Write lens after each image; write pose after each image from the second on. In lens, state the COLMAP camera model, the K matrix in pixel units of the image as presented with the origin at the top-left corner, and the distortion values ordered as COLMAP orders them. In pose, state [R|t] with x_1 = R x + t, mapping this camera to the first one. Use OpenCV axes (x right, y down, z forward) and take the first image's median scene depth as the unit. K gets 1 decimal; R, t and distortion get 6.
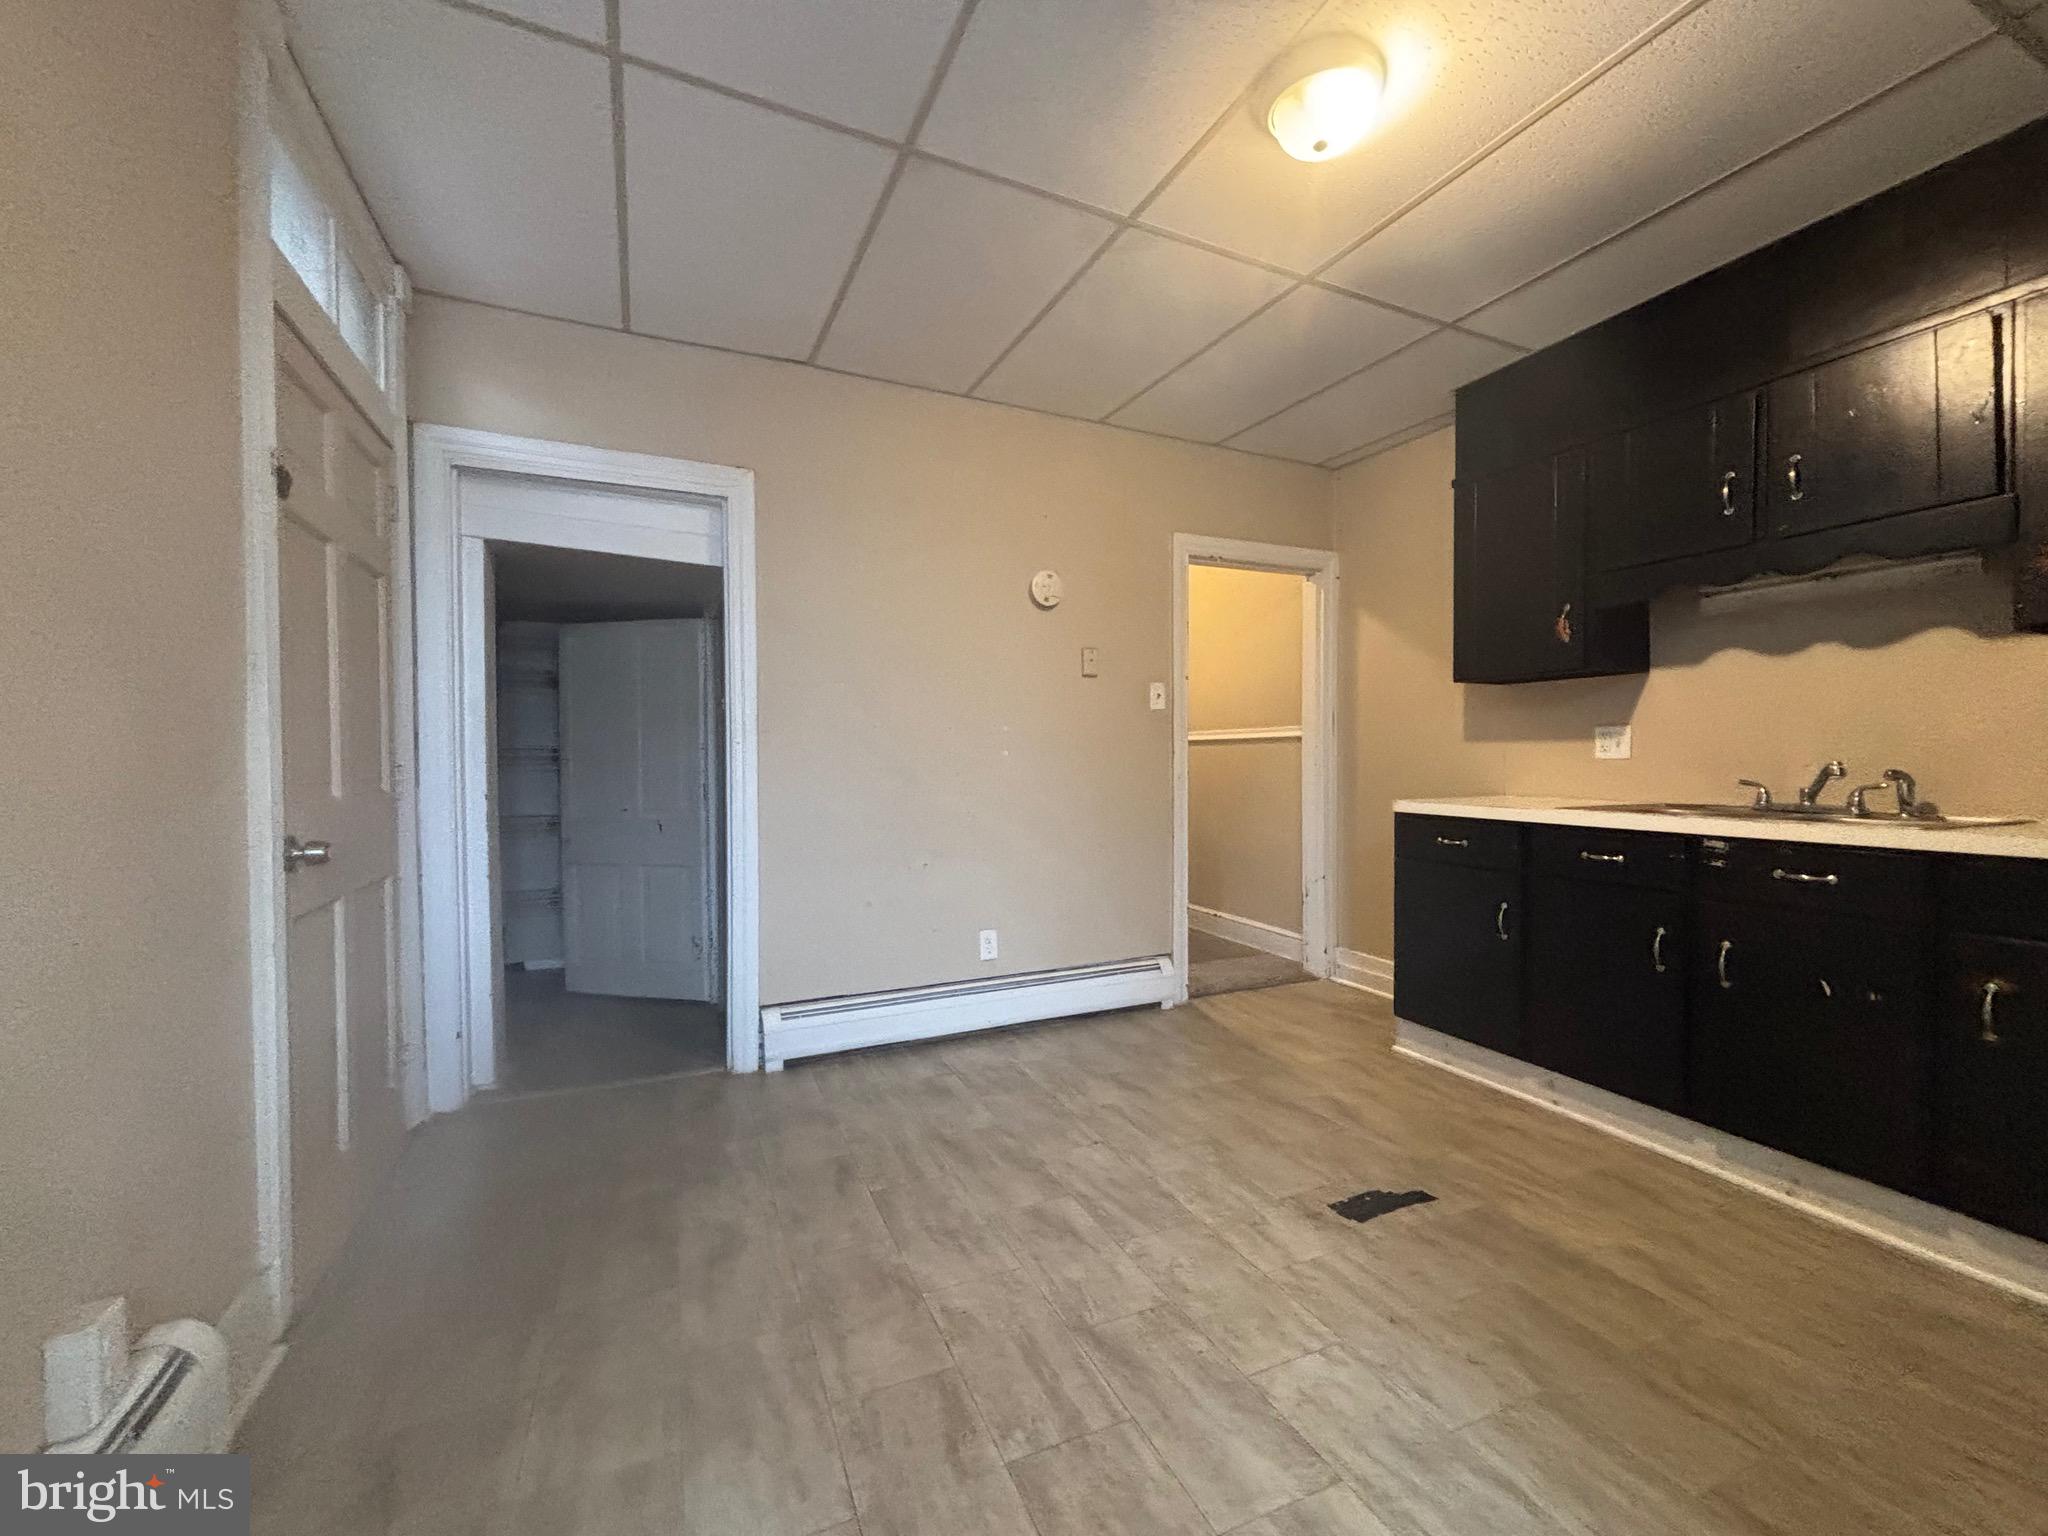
lens RADIAL K [[818.1, 0, 1028.4], [0, 818.1, 761.2], [0, 0, 1]] dist [-0.000663, 0.000106]
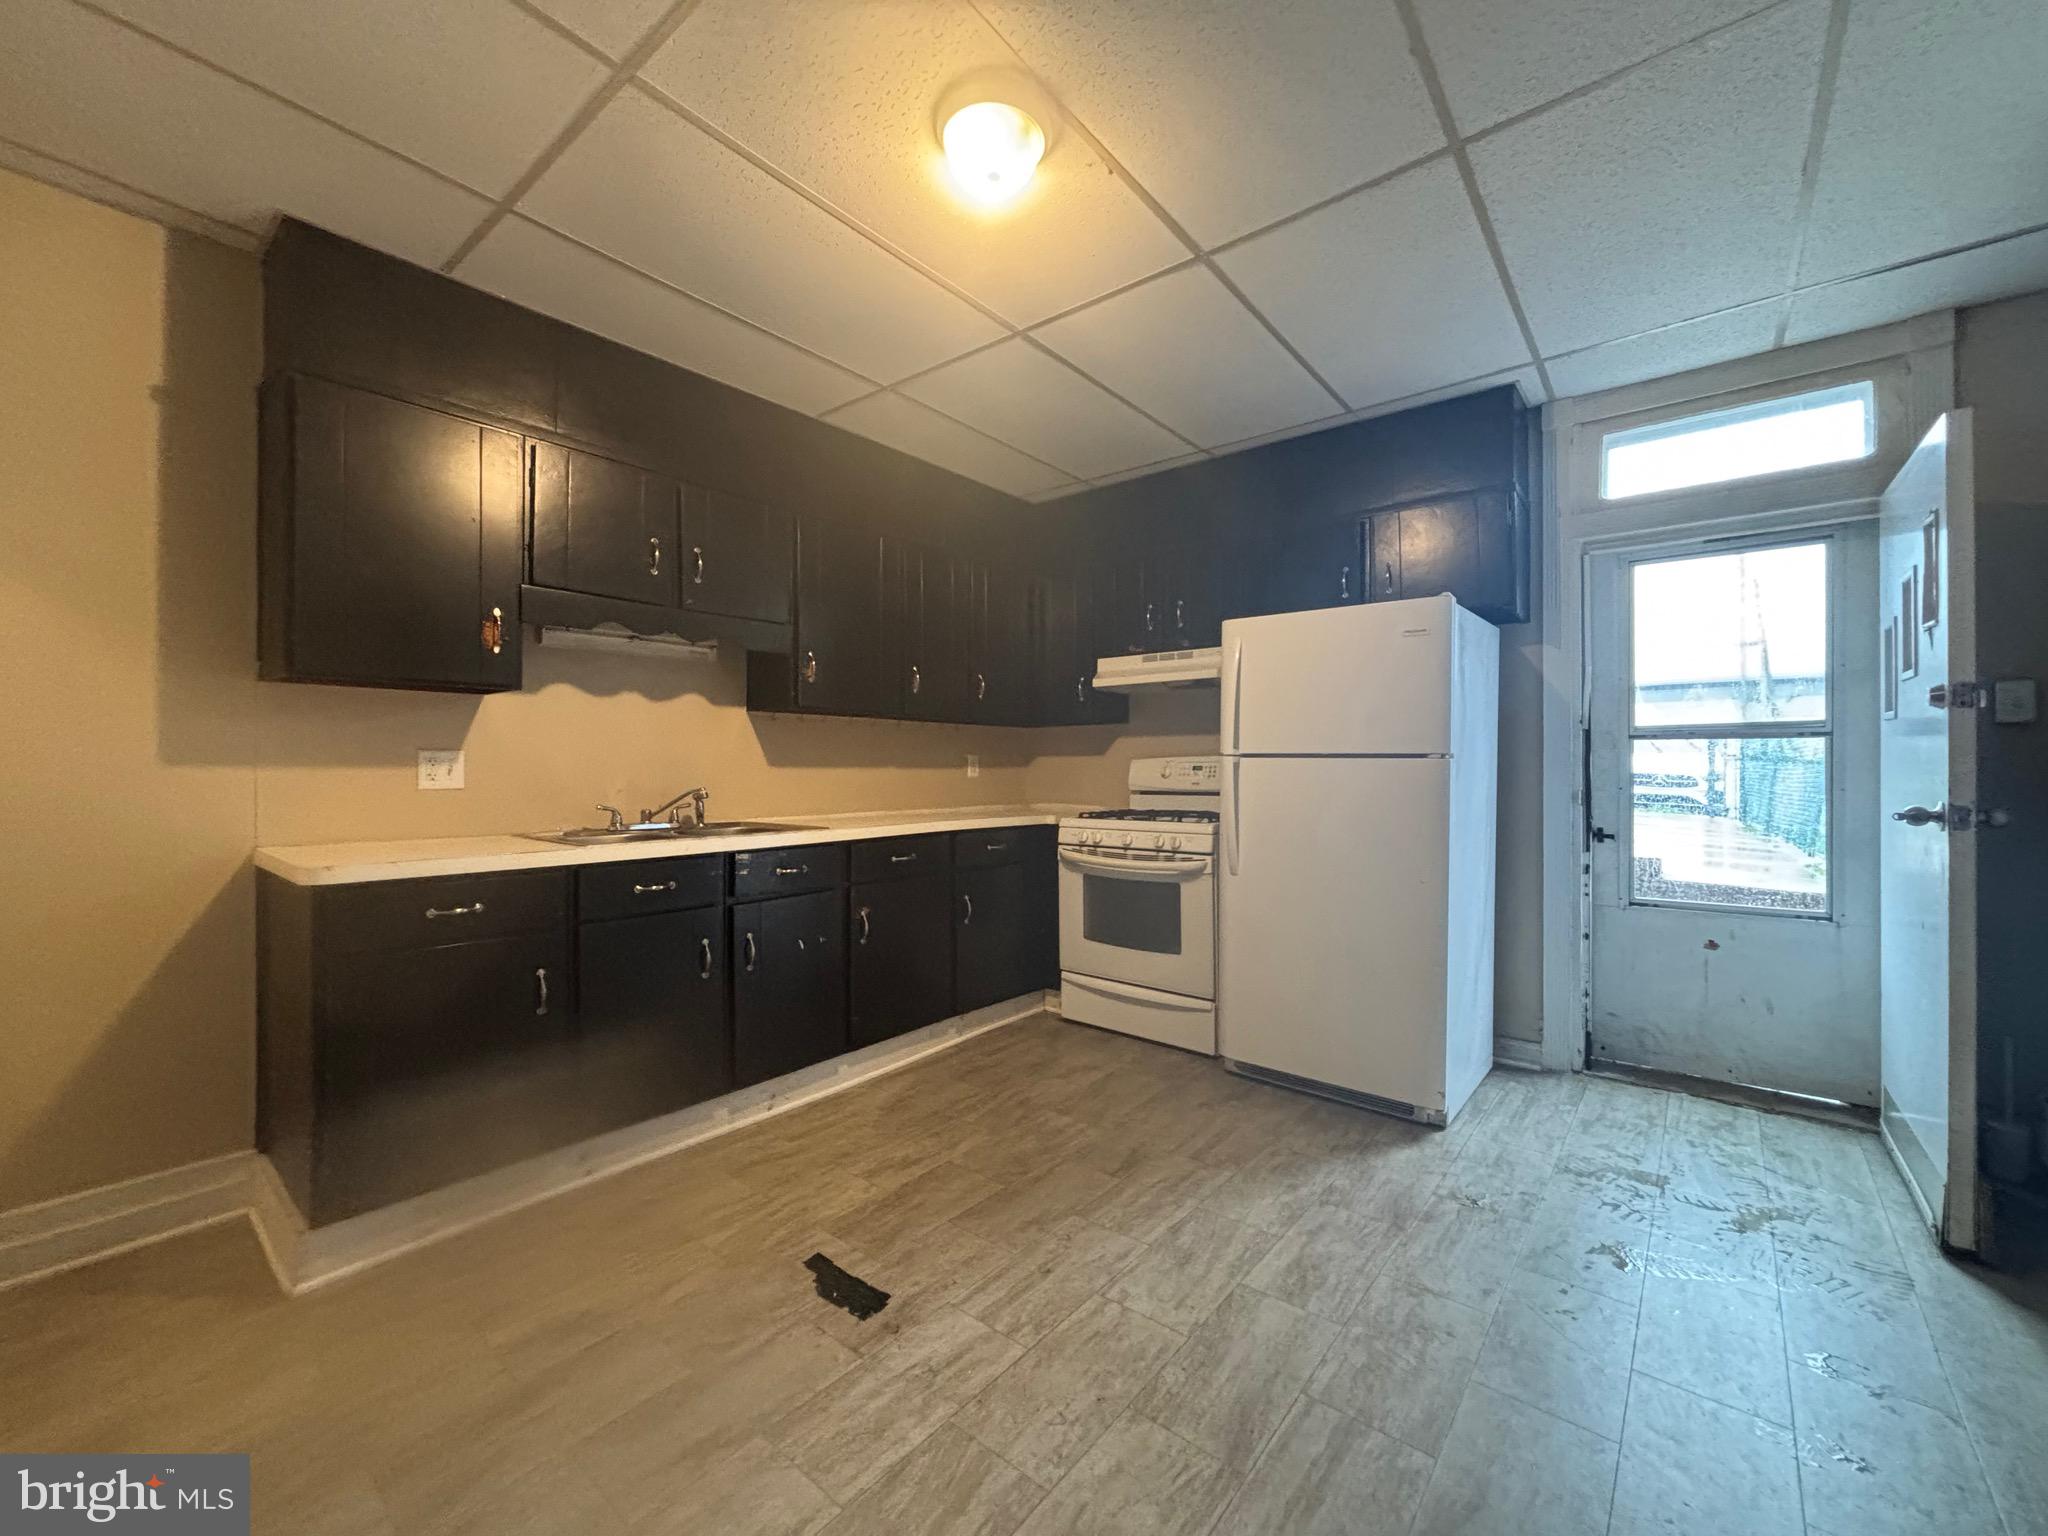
lens RADIAL K [[818.1, 0, 1025.5], [0, 818.1, 765.1], [0, 0, 1]] dist [-0.000663, 0.000106]
pose [[-0.434363, 0.007103, 0.900710, -0.477306], [0.006732, 0.999967, -0.004639, -0.029275], [-0.900713, 0.004049, -0.434396, 1.213866]]
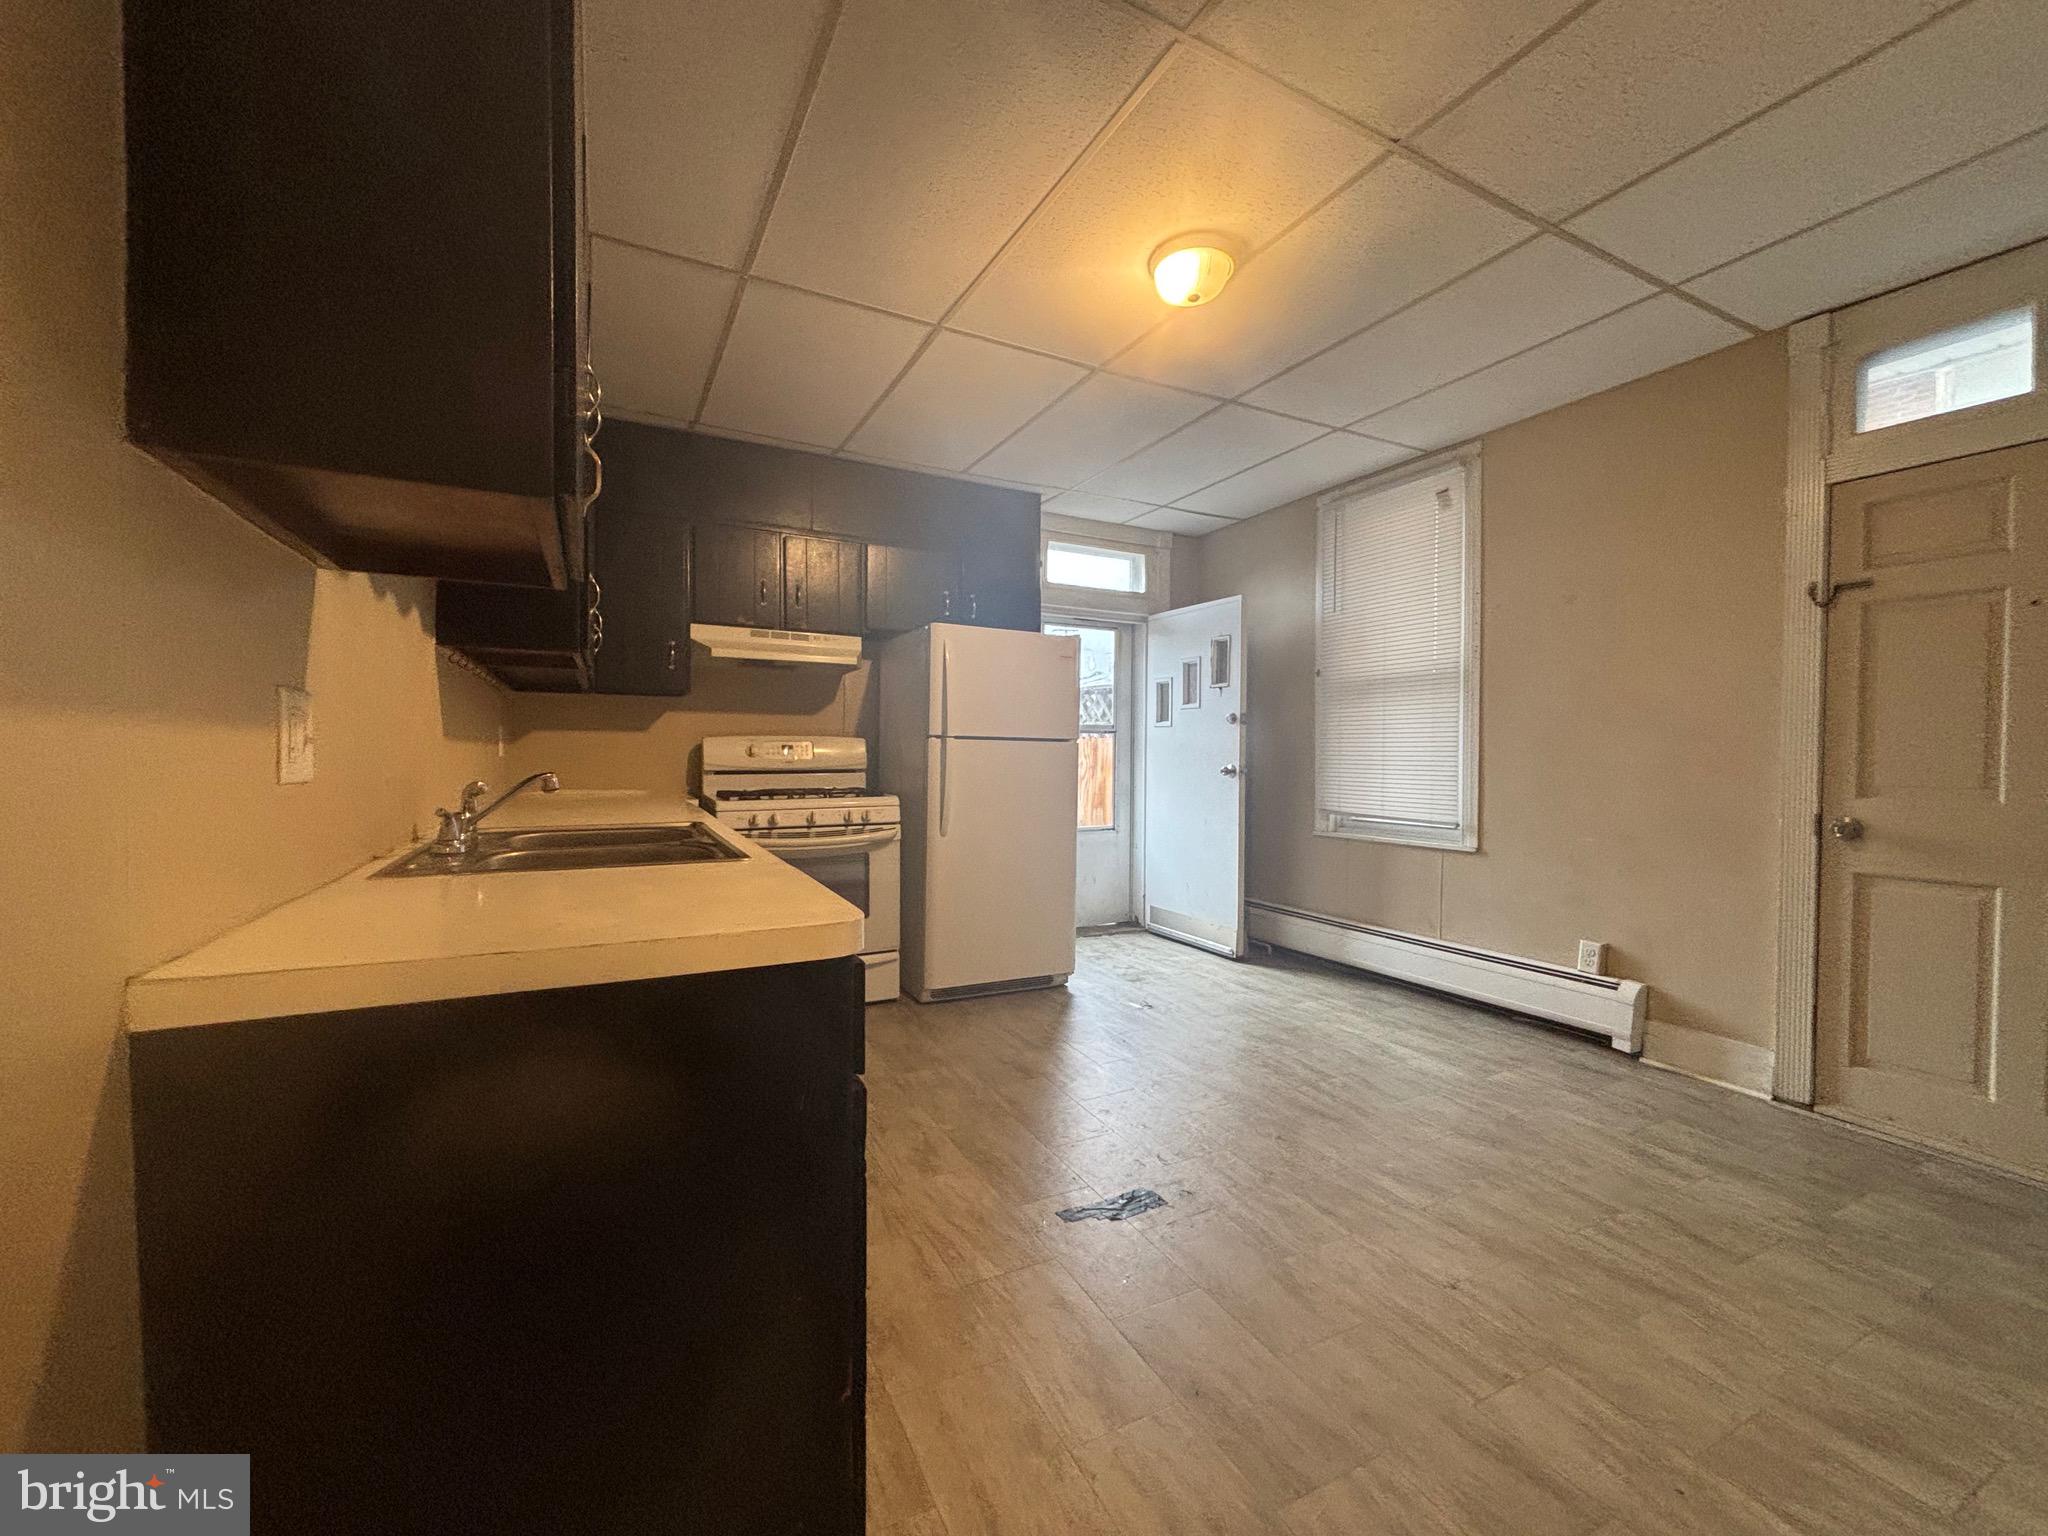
lens RADIAL K [[818.1, 0, 1015.6], [0, 818.1, 769.8], [0, 0, 1]] dist [-0.000663, 0.000106]
pose [[-0.999036, -0.004145, -0.043700, 0.606714], [-0.005477, 0.999523, 0.030393, -0.035430], [0.043553, 0.030603, -0.998582, 2.007688]]
